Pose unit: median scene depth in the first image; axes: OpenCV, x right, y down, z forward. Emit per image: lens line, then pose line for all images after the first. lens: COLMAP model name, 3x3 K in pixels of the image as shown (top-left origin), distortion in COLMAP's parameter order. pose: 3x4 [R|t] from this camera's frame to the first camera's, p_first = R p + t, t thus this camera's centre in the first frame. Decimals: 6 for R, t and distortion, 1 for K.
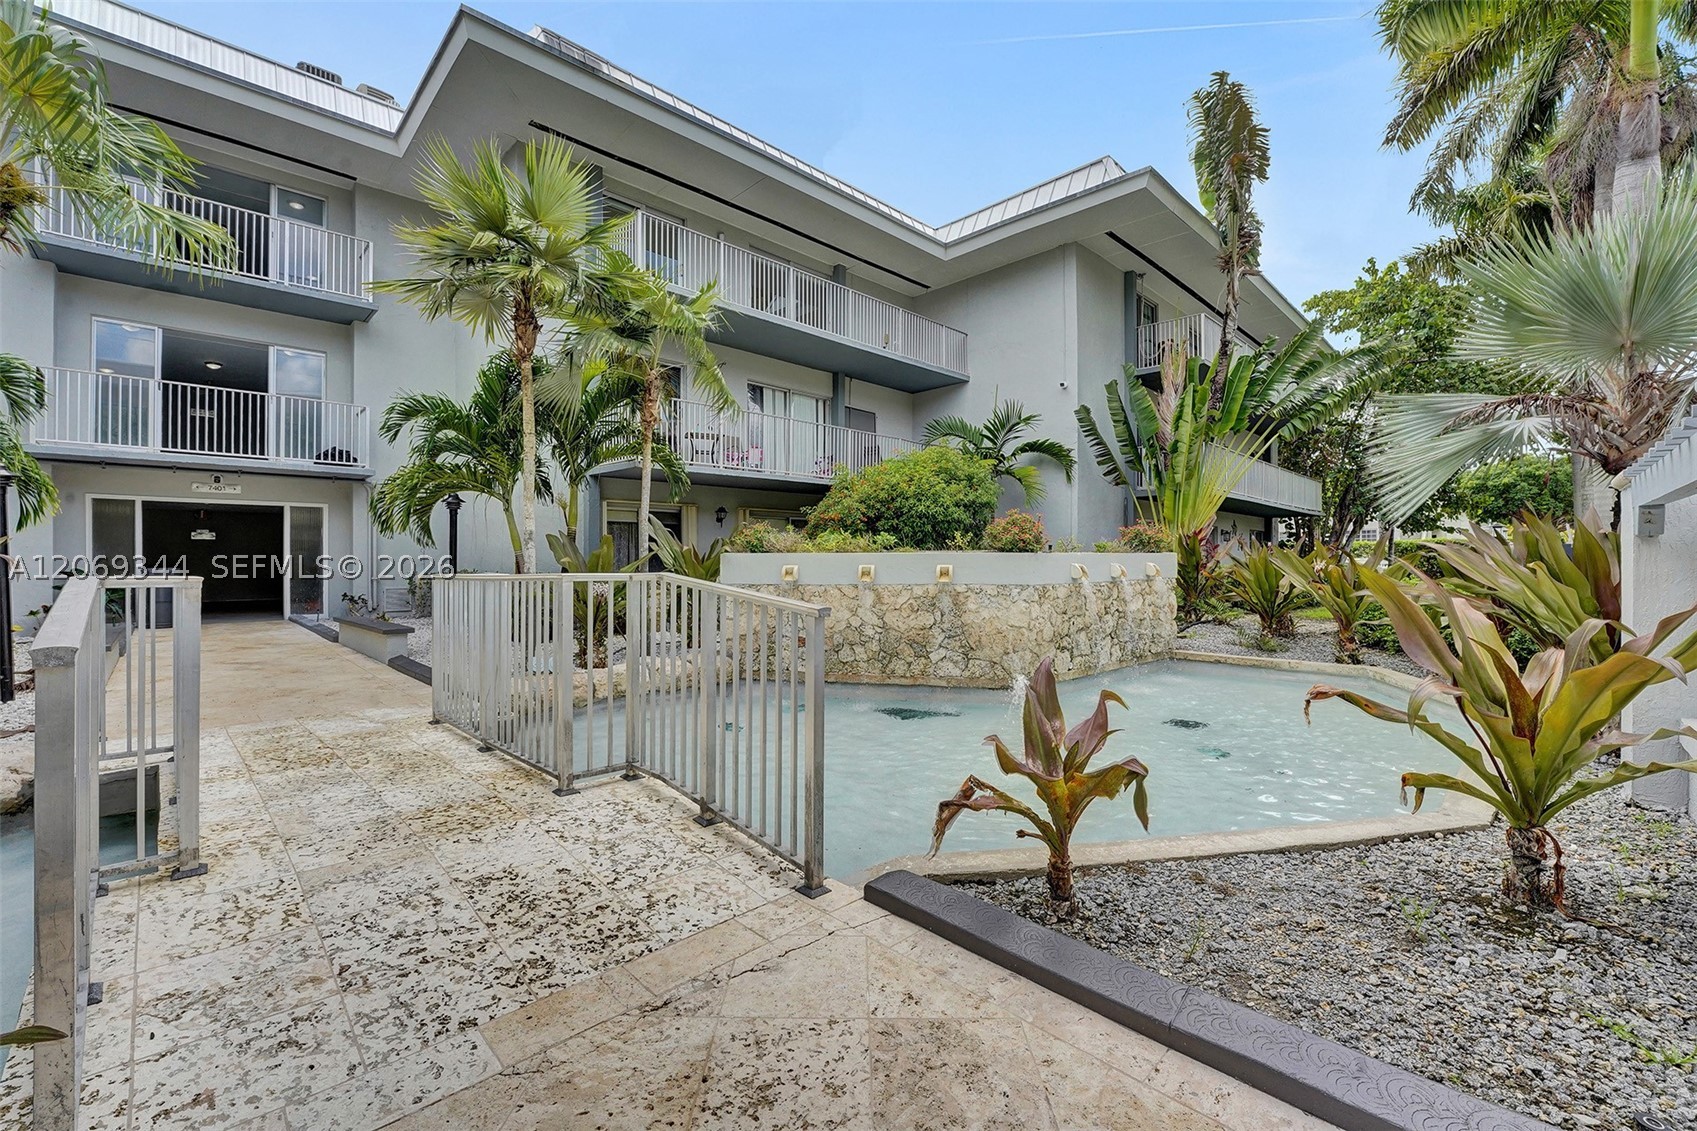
lens RADIAL K [[699.3, 0, 848.1], [0, 699.3, 560.3], [0, 0, 1]] dist [-0.020708, 0.000387]
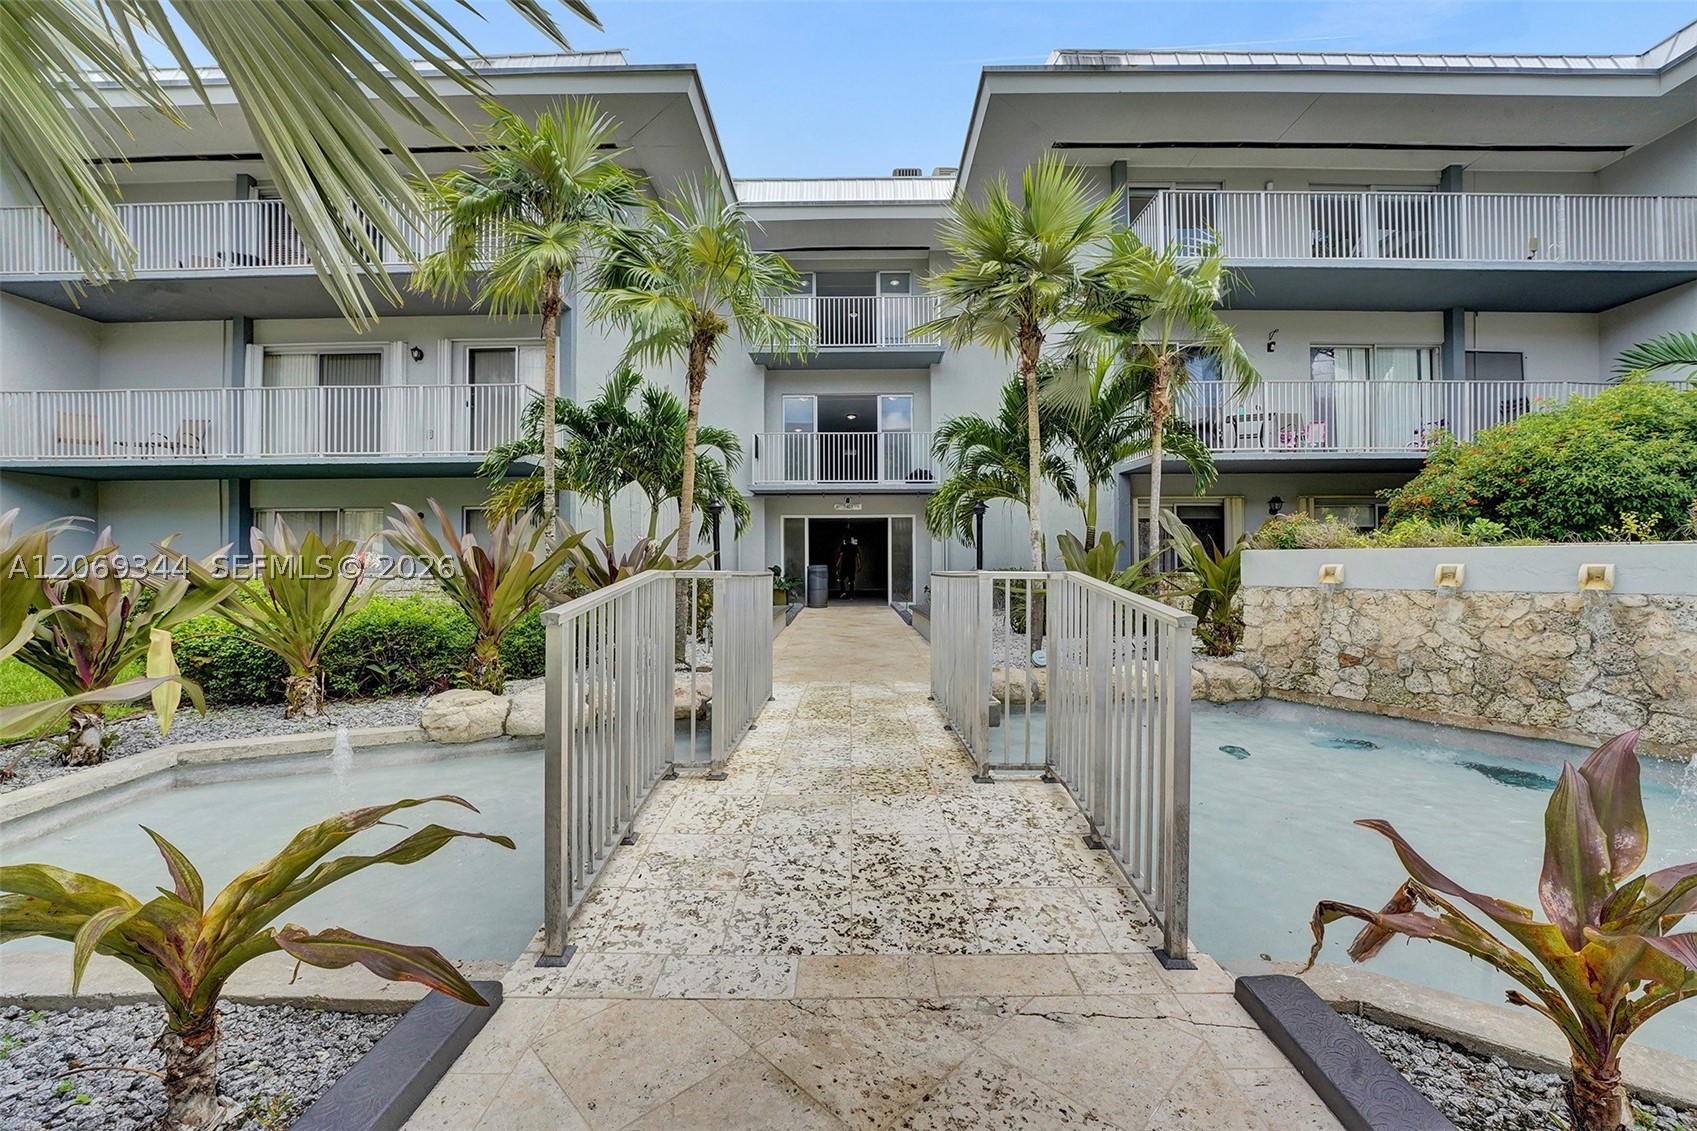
lens RADIAL K [[694.7, 0, 858.4], [0, 694.7, 559.3], [0, 0, 1]] dist [-0.029088, 0.004402]
pose [[0.711994, -0.003327, -0.702178, 0.070338], [0.003240, 0.999994, -0.001453, 0.000714], [0.702178, -0.001241, 0.712000, 0.046146]]
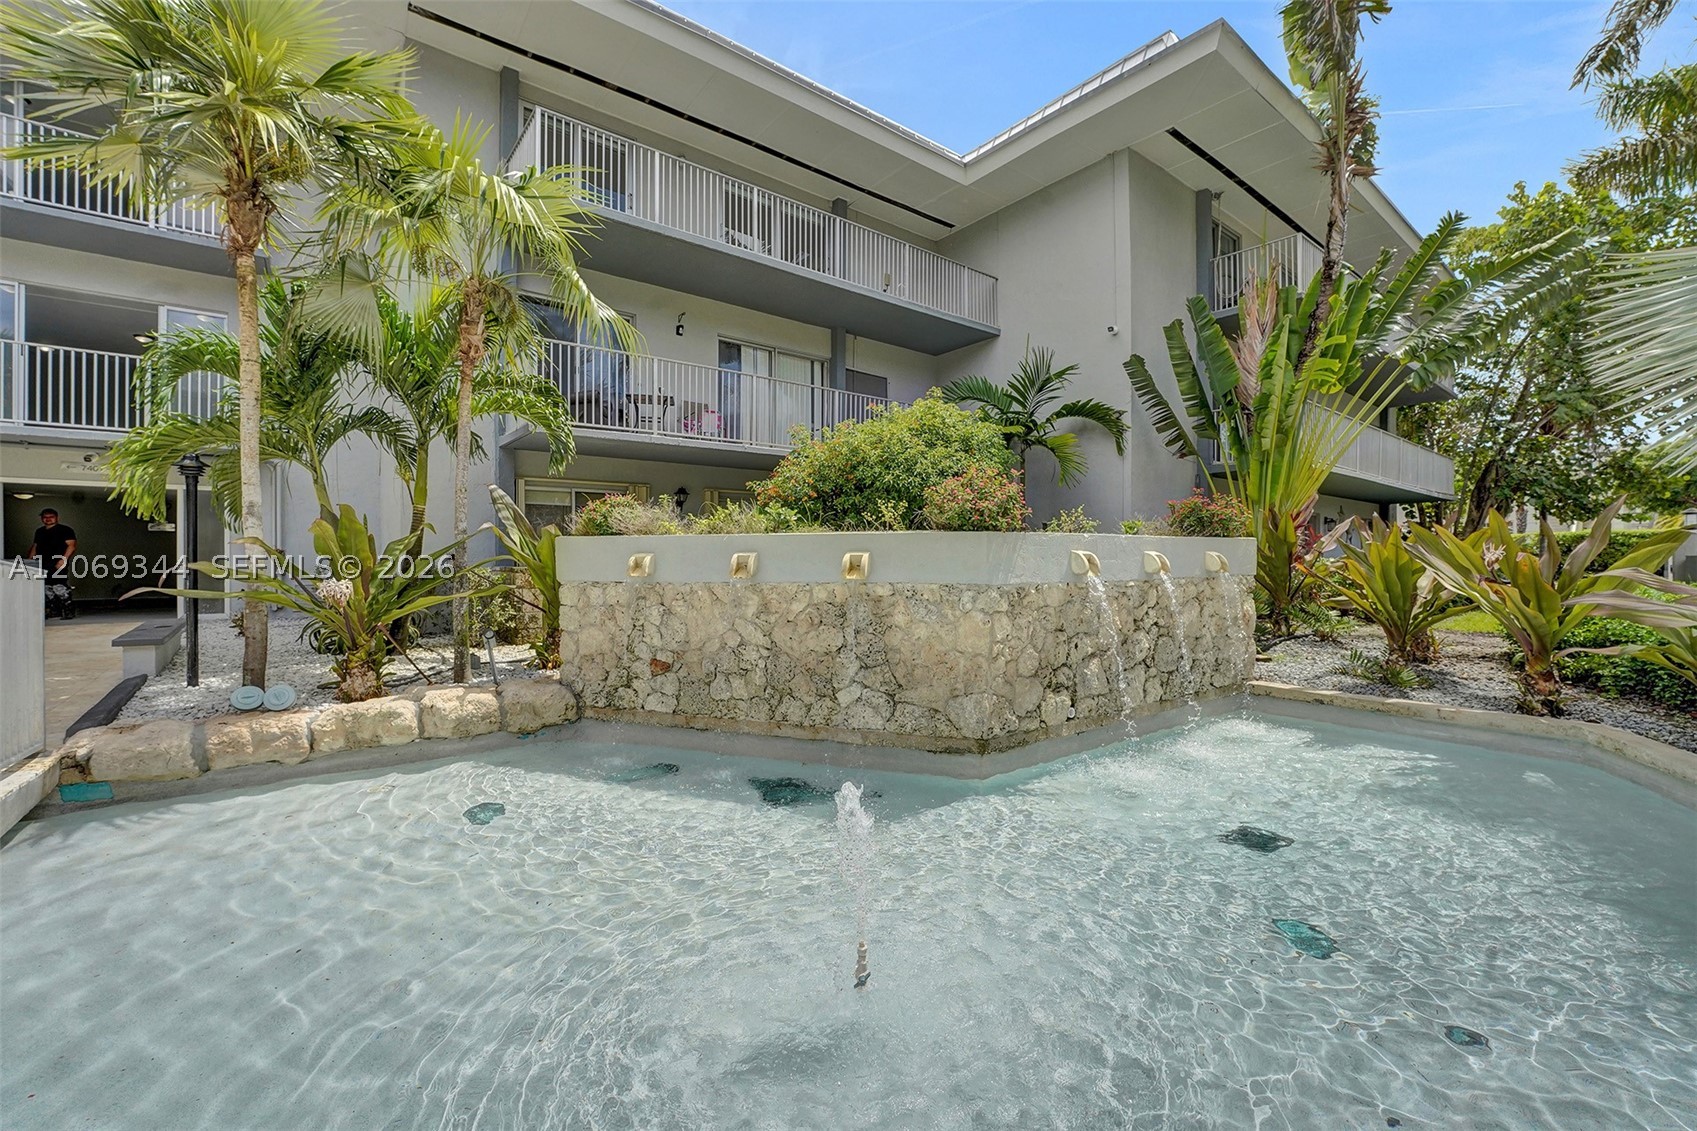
lens RADIAL K [[694.4, 0, 865.4], [0, 694.4, 563.9], [0, 0, 1]] dist [-0.029415, 0.004518]
pose [[0.995296, 0.000609, -0.096875, 0.162604], [-0.000161, 0.999989, 0.004635, 0.011732], [0.096877, -0.004597, 0.995286, 0.303804]]
